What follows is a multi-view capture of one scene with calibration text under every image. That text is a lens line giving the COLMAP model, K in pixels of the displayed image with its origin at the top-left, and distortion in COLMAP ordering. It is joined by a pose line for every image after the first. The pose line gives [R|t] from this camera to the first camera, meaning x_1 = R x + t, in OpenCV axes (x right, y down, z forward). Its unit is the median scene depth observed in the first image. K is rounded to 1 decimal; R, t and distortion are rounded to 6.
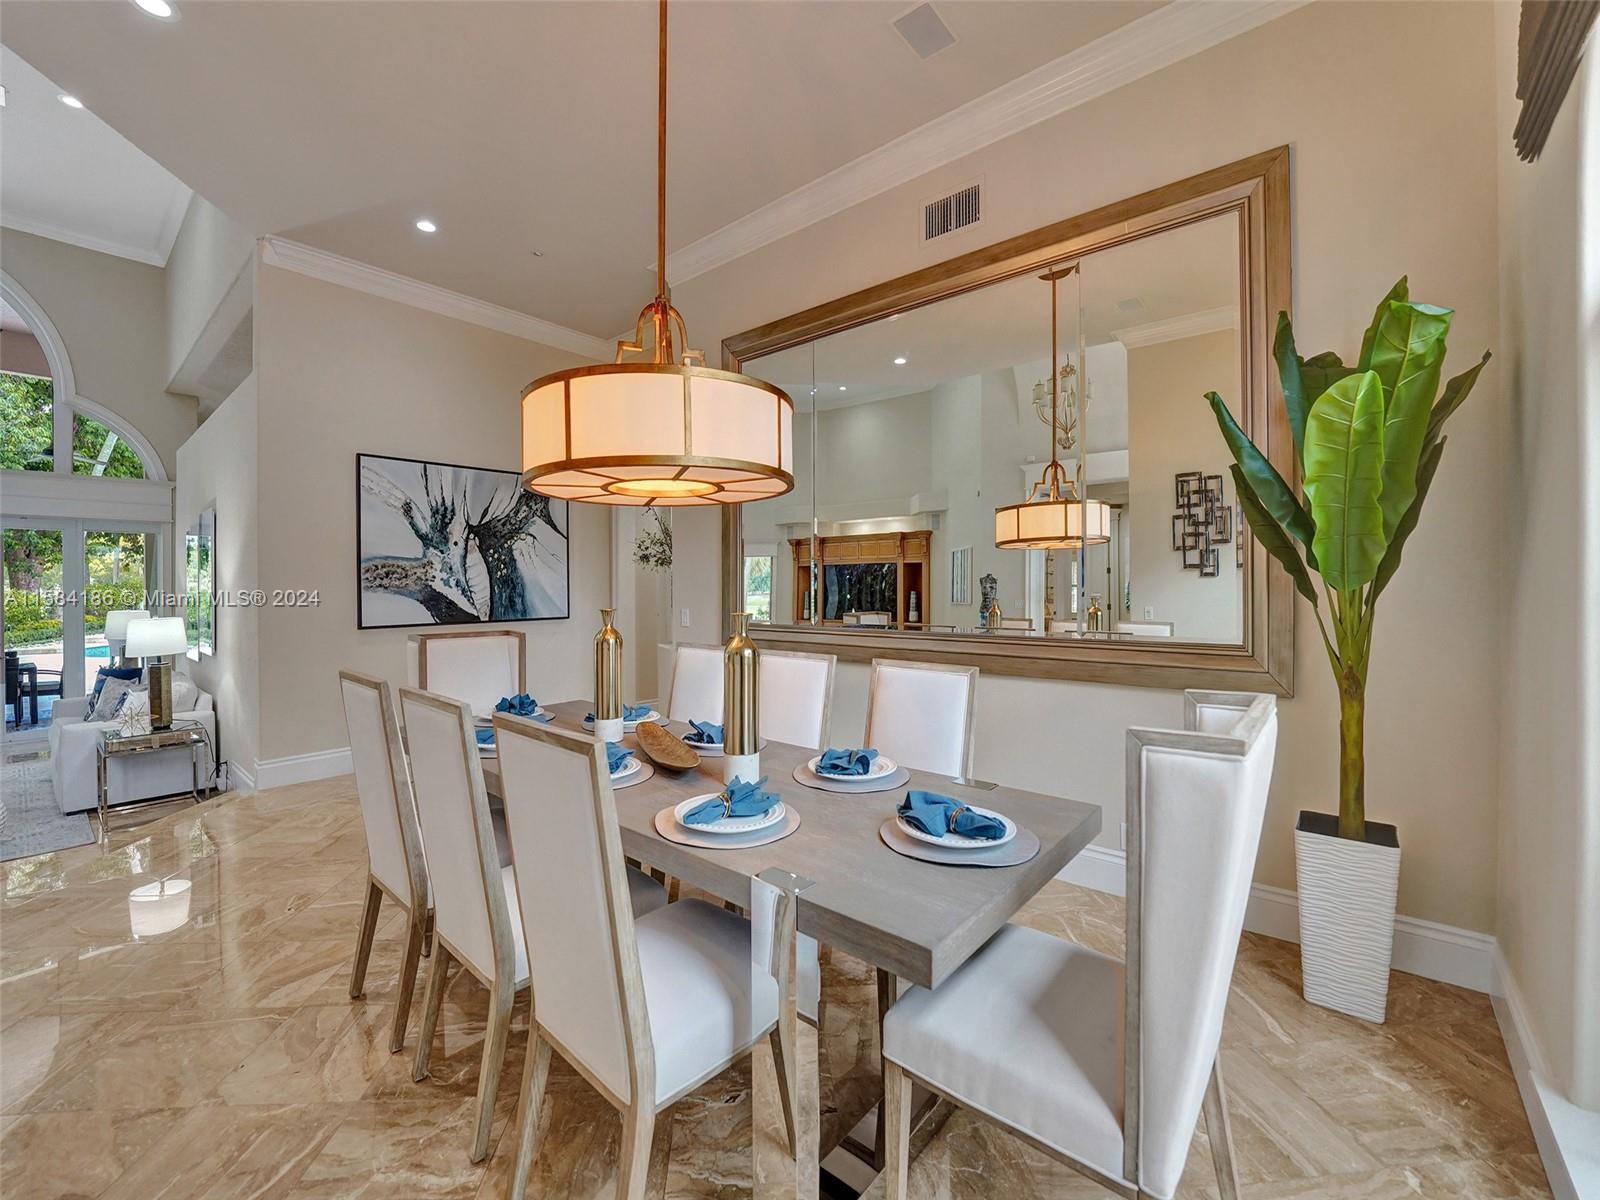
lens RADIAL K [[653.3, 0, 799.2], [0, 653.3, 591.2], [0, 0, 1]] dist [-0.015944, 0.000288]
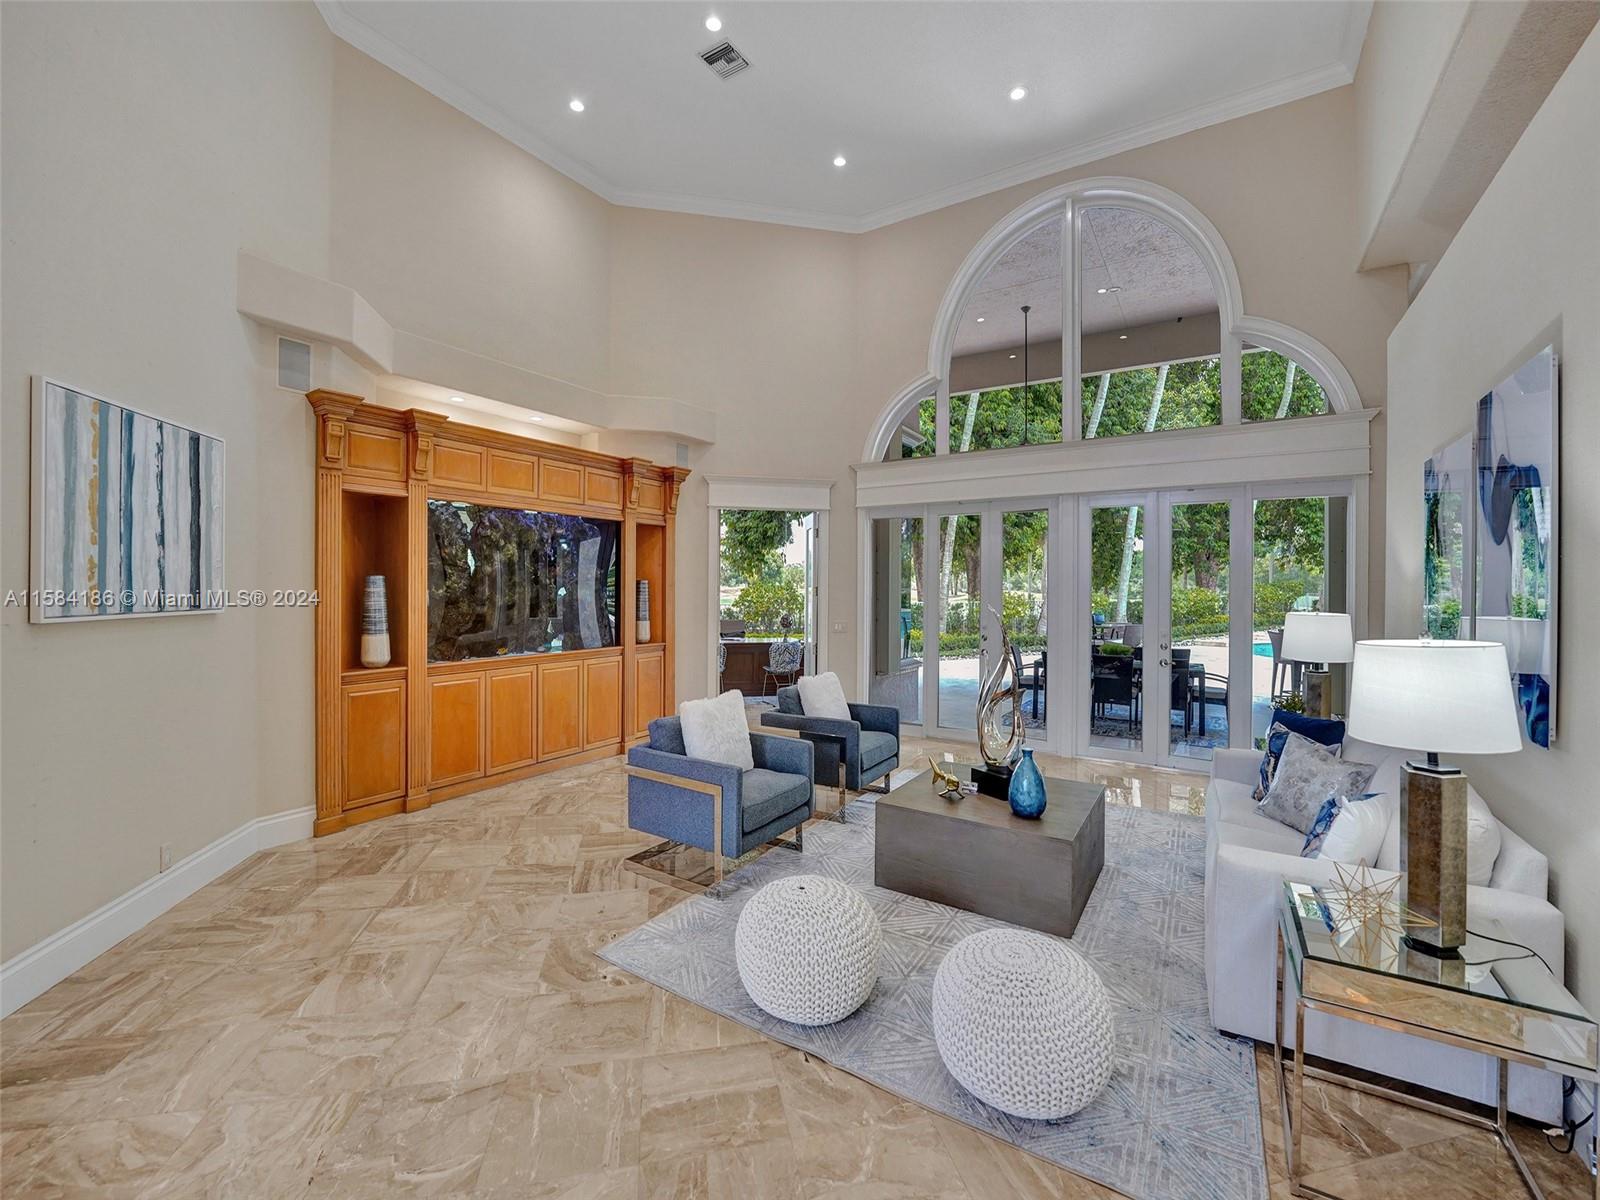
lens RADIAL K [[653.3, 0, 799.2], [0, 653.3, 591.2], [0, 0, 1]] dist [-0.015944, 0.000288]
pose [[0.125344, 0.006587, -0.992092, -0.384186], [-0.007132, 0.999958, 0.005738, 0.007669], [0.992088, 0.006356, 0.125385, 0.338130]]
